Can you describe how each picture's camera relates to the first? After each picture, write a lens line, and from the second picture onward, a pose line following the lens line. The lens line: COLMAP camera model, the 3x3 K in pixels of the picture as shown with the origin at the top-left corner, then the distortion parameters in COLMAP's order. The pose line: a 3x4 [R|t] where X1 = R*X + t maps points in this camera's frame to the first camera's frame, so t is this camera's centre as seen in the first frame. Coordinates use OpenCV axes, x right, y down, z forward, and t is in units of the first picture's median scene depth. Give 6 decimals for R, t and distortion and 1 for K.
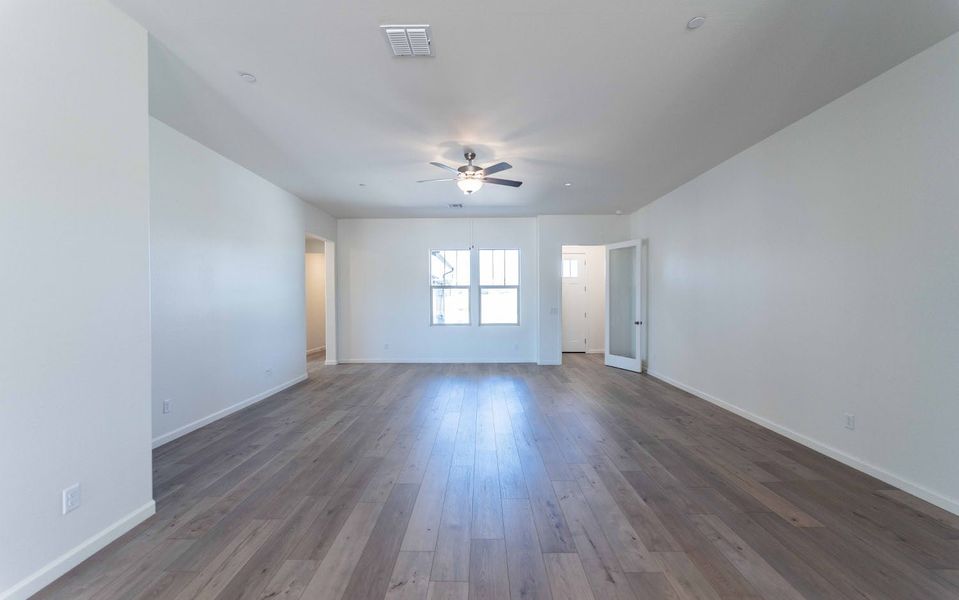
lens RADIAL K [[389.0, 0, 478.4], [0, 389.0, 303.4], [0, 0, 1]] dist [0.001014, -0.000666]
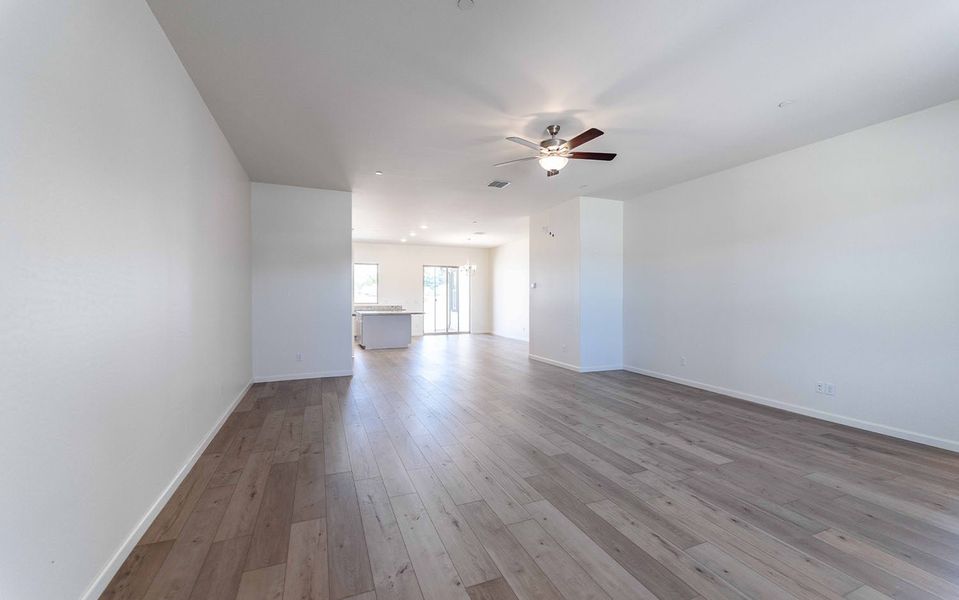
lens RADIAL K [[389.0, 0, 478.4], [0, 389.0, 303.4], [0, 0, 1]] dist [0.001014, -0.000666]
pose [[-0.921734, 0.008192, -0.387737, 0.483677], [-0.005405, 0.999408, 0.033966, -0.018148], [0.387786, 0.033403, -0.921144, 1.784379]]
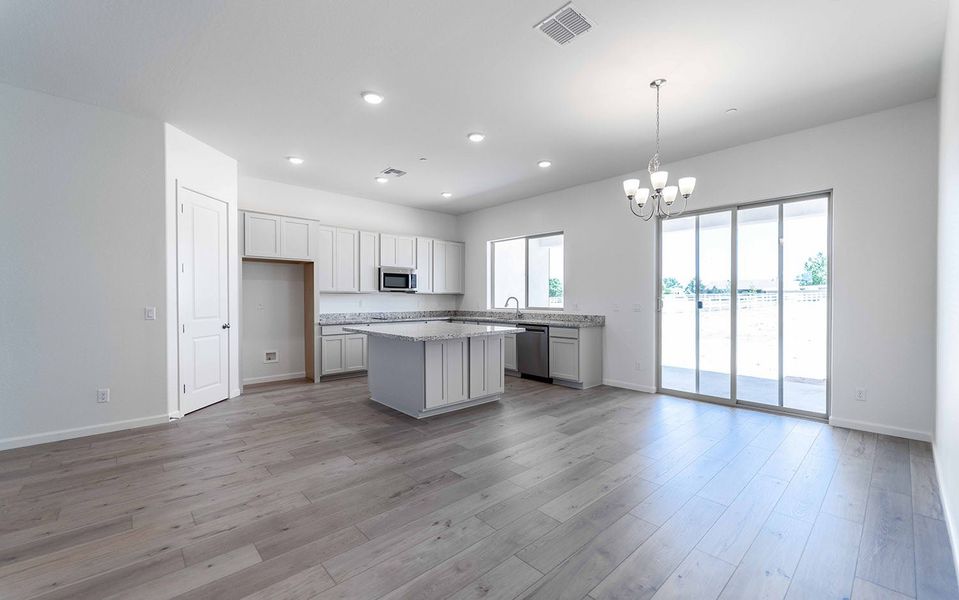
lens RADIAL K [[389.0, 0, 478.4], [0, 389.0, 303.4], [0, 0, 1]] dist [0.001014, -0.000666]
pose [[-0.686134, -0.008731, 0.727422, -0.789829], [0.011262, 0.999681, 0.022622, 0.024925], [-0.727388, 0.023714, -0.685817, 0.048064]]
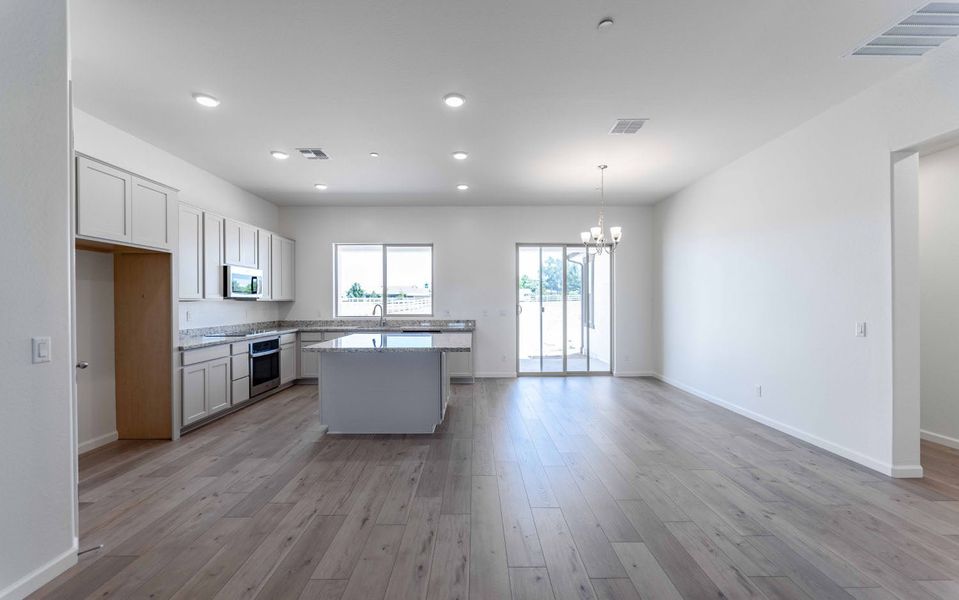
lens RADIAL K [[389.0, 0, 478.4], [0, 389.0, 303.4], [0, 0, 1]] dist [0.001014, -0.000666]
pose [[-0.999732, 0.003947, -0.022803, -0.099970], [0.003485, 0.999789, 0.020258, 0.002488], [0.022878, 0.020173, -0.999535, 0.415497]]
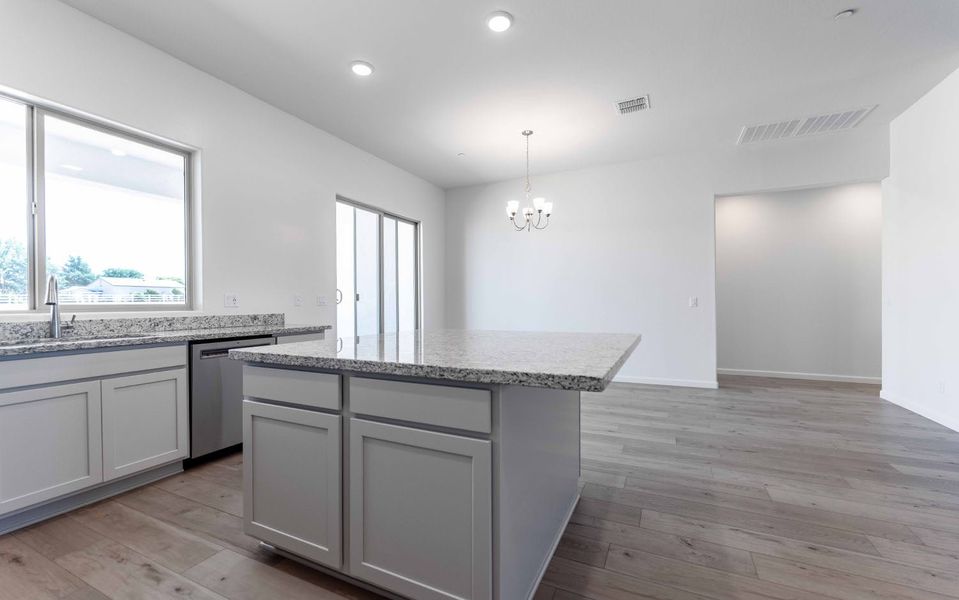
lens RADIAL K [[395.5, 0, 478.4], [0, 395.5, 303.5], [0, 0, 1]] dist [-0.002429, -0.000453]
pose [[-0.424642, 0.006114, -0.905341, 0.500489], [-0.007665, 0.999917, 0.010347, 0.065767], [0.905329, 0.011333, -0.424560, -0.383789]]
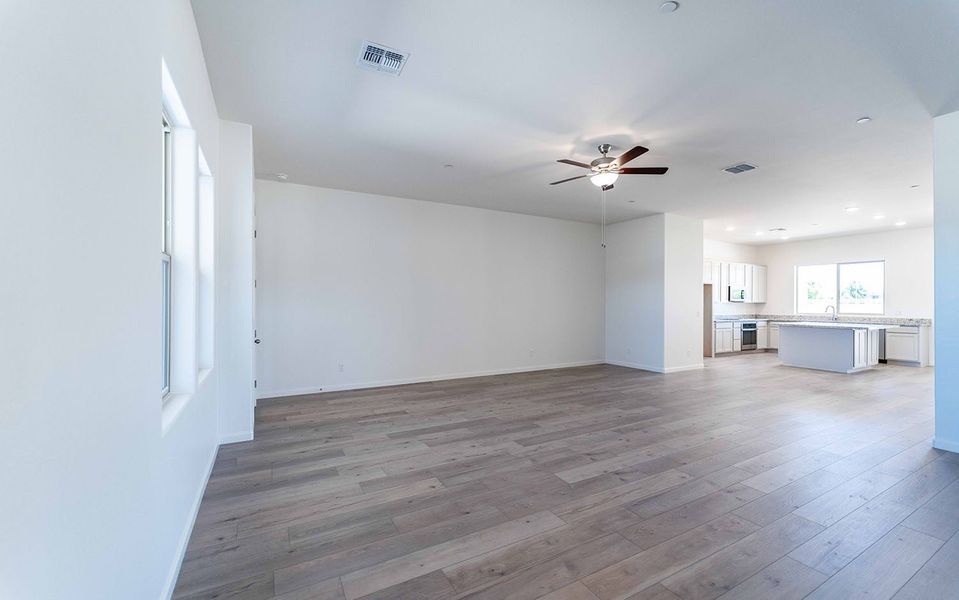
lens RADIAL K [[389.0, 0, 478.4], [0, 389.0, 303.4], [0, 0, 1]] dist [0.001014, -0.000666]
pose [[-0.490941, -0.002490, 0.871189, -0.707533], [0.009750, 0.999918, 0.008352, -0.015127], [-0.871138, 0.012594, -0.490877, 1.765884]]
